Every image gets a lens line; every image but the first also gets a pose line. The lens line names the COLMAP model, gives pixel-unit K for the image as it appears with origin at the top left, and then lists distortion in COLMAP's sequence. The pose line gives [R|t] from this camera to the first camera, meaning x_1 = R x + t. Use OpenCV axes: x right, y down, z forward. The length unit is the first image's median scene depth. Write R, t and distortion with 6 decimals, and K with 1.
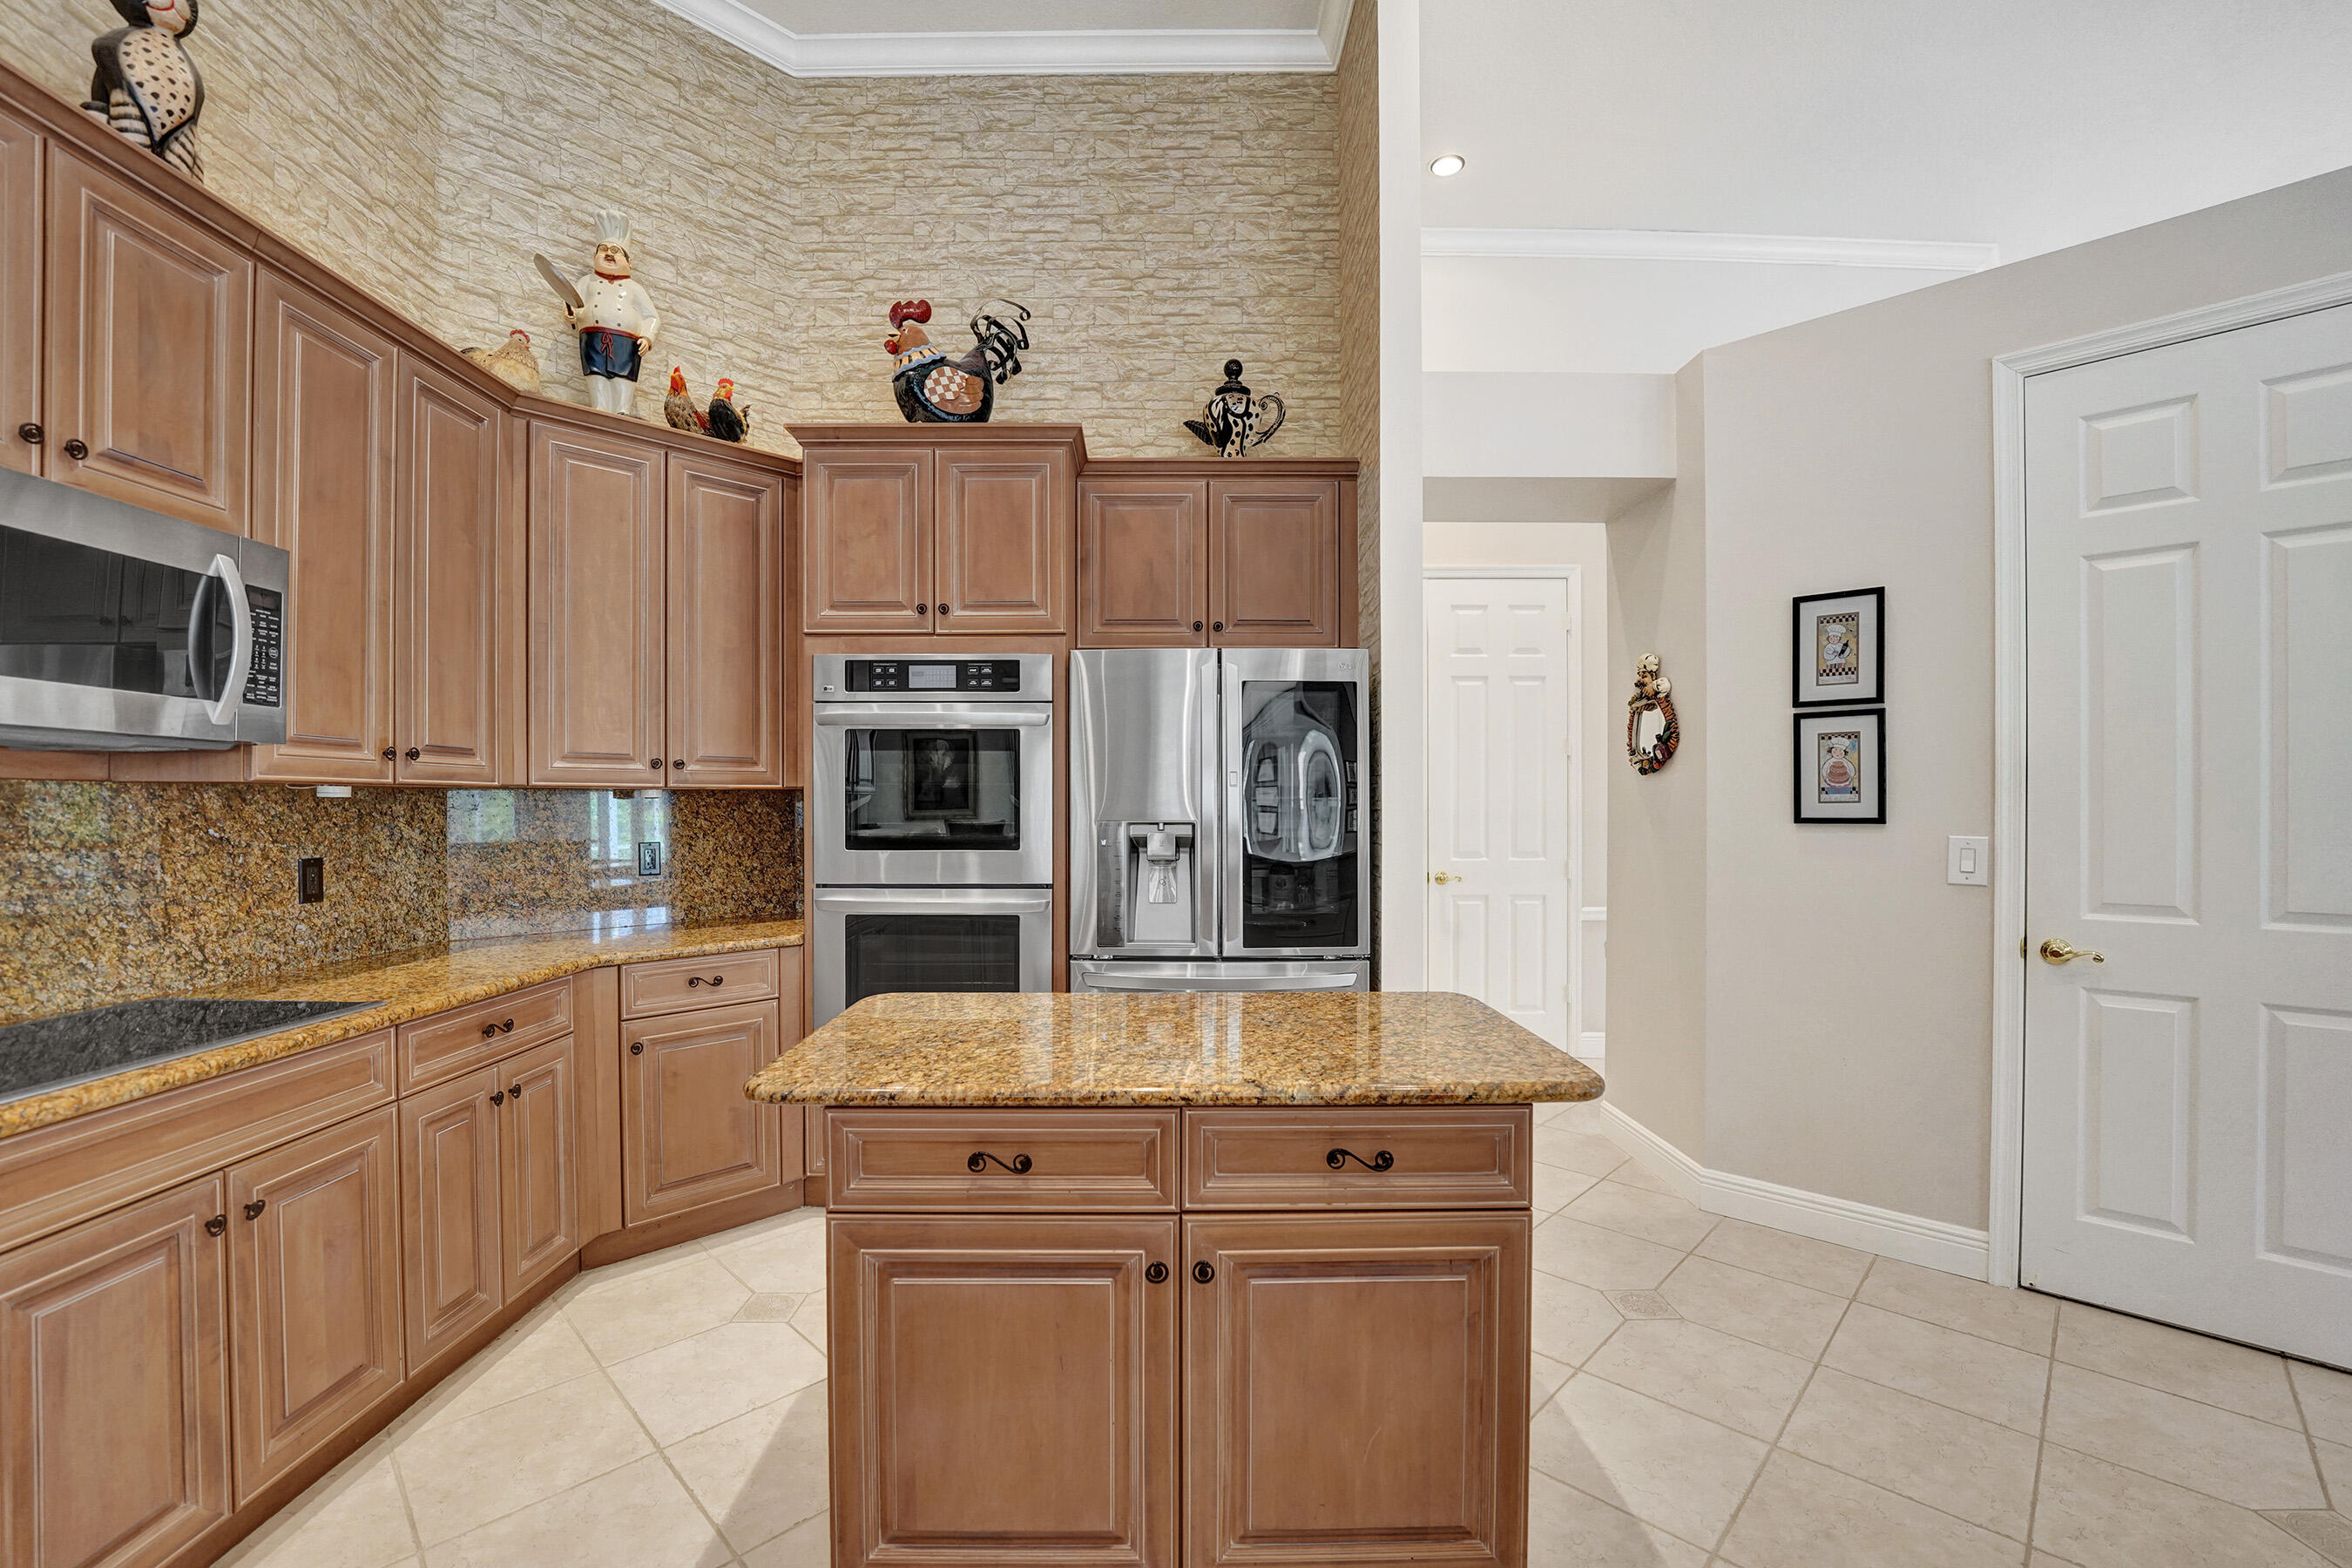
lens RADIAL K [[977.9, 0, 1168.3], [0, 977.9, 797.4], [0, 0, 1]] dist [-0.020738, 0.000159]
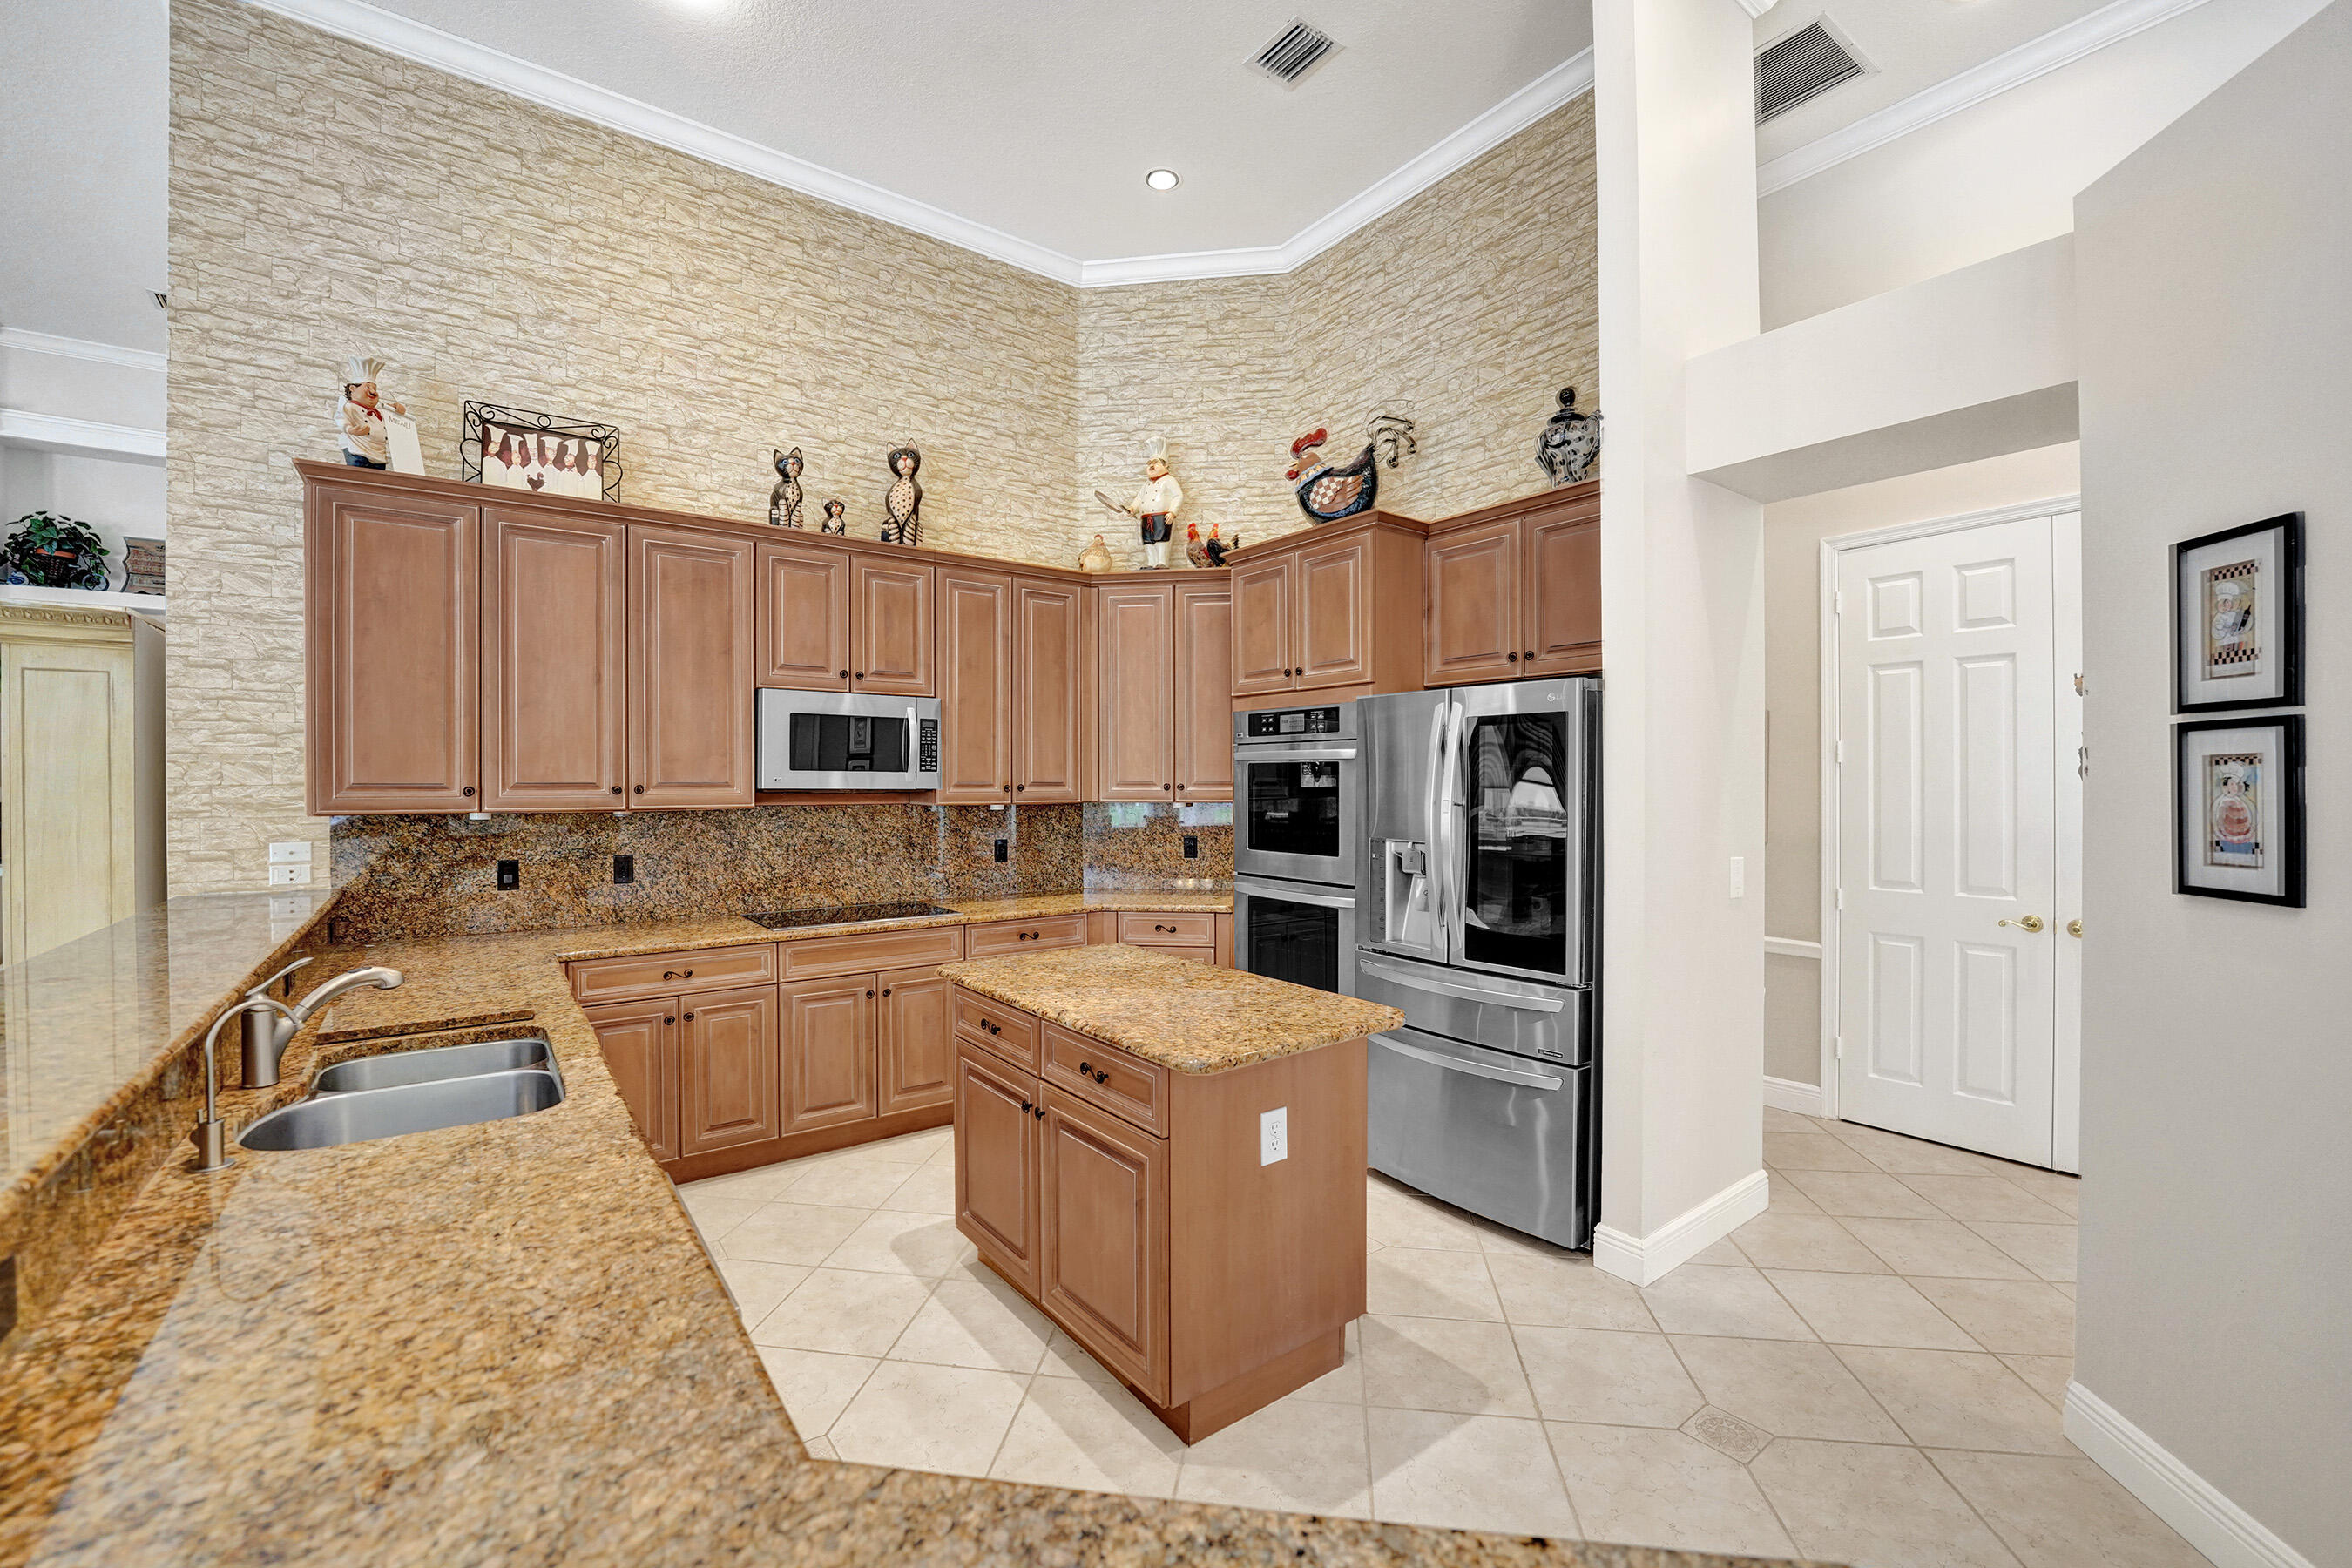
lens RADIAL K [[958.9, 0, 1168.2], [0, 958.9, 779.3], [0, 0, 1]] dist [-0.020736, 0.000214]
pose [[0.595391, -0.000314, -0.803436, 0.756349], [0.004242, 0.999987, 0.002752, -0.054449], [0.803425, -0.005046, 0.595385, 0.086135]]
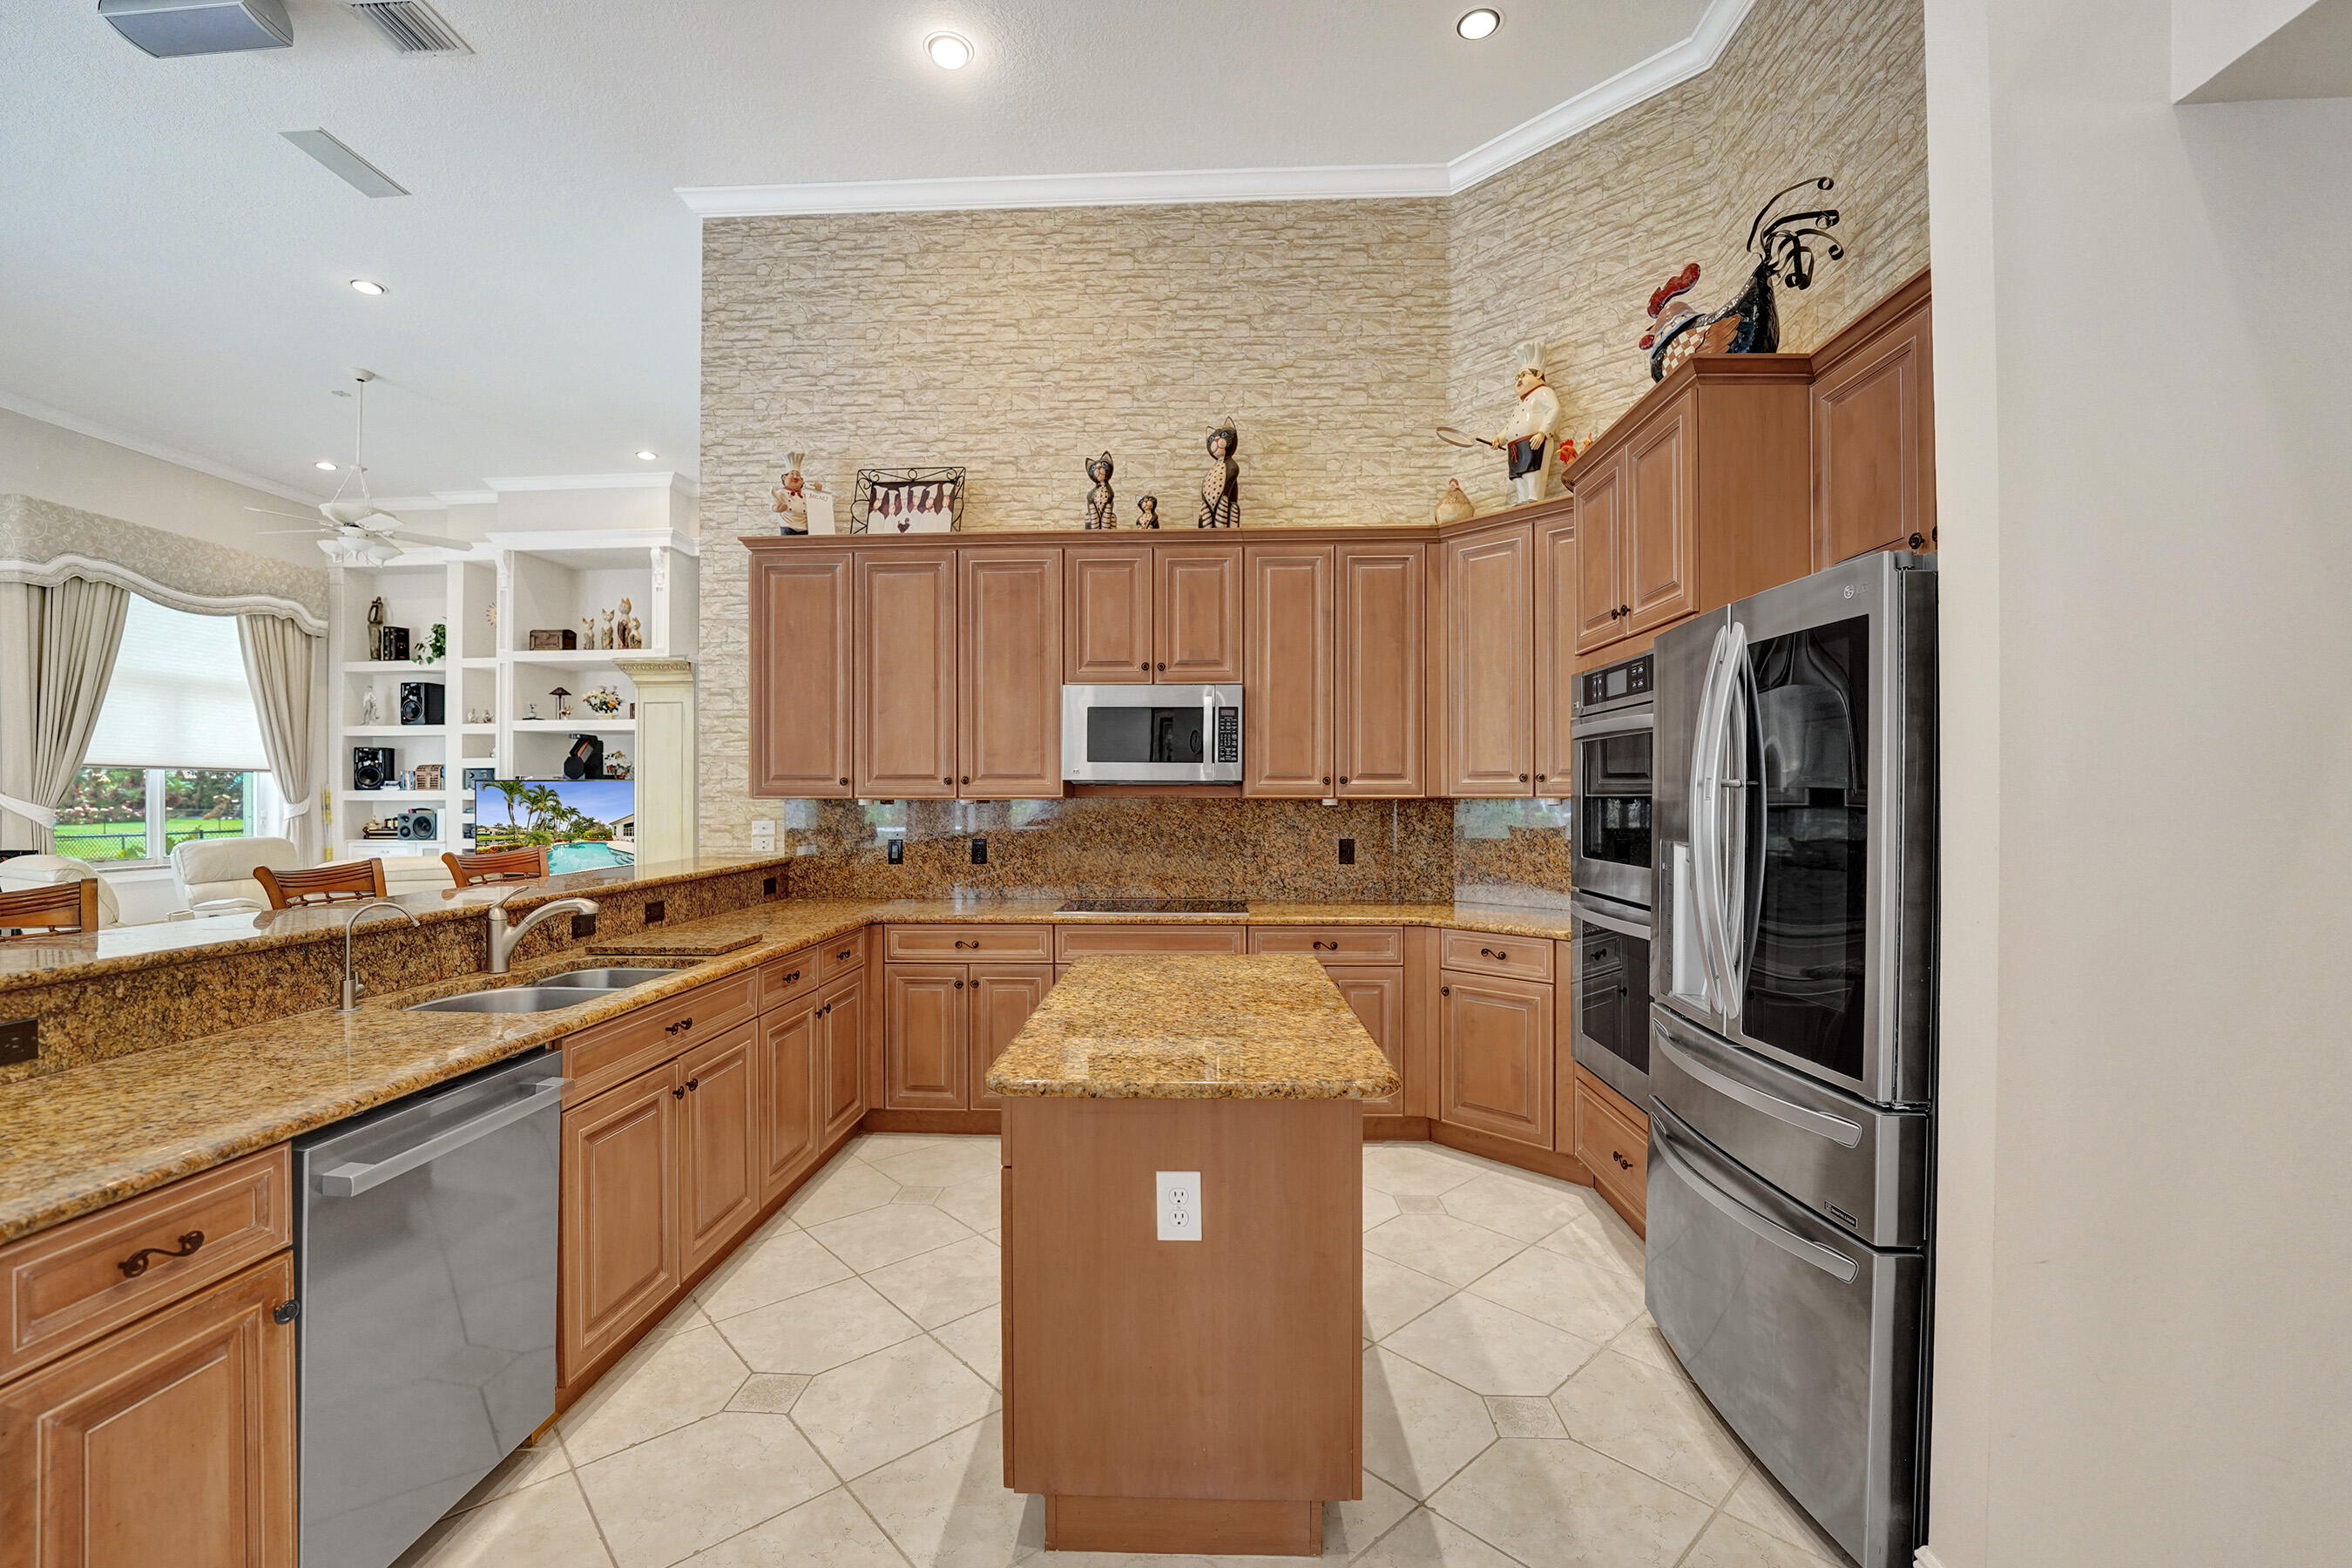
lens RADIAL K [[985.6, 0, 1171.1], [0, 985.6, 791.3], [0, 0, 1]] dist [-0.022255, 0.000679]
pose [[-0.043136, -0.003534, -0.999063, 0.793788], [0.007269, 0.999966, -0.003851, -0.017202], [0.999043, -0.007428, -0.043109, 0.634957]]
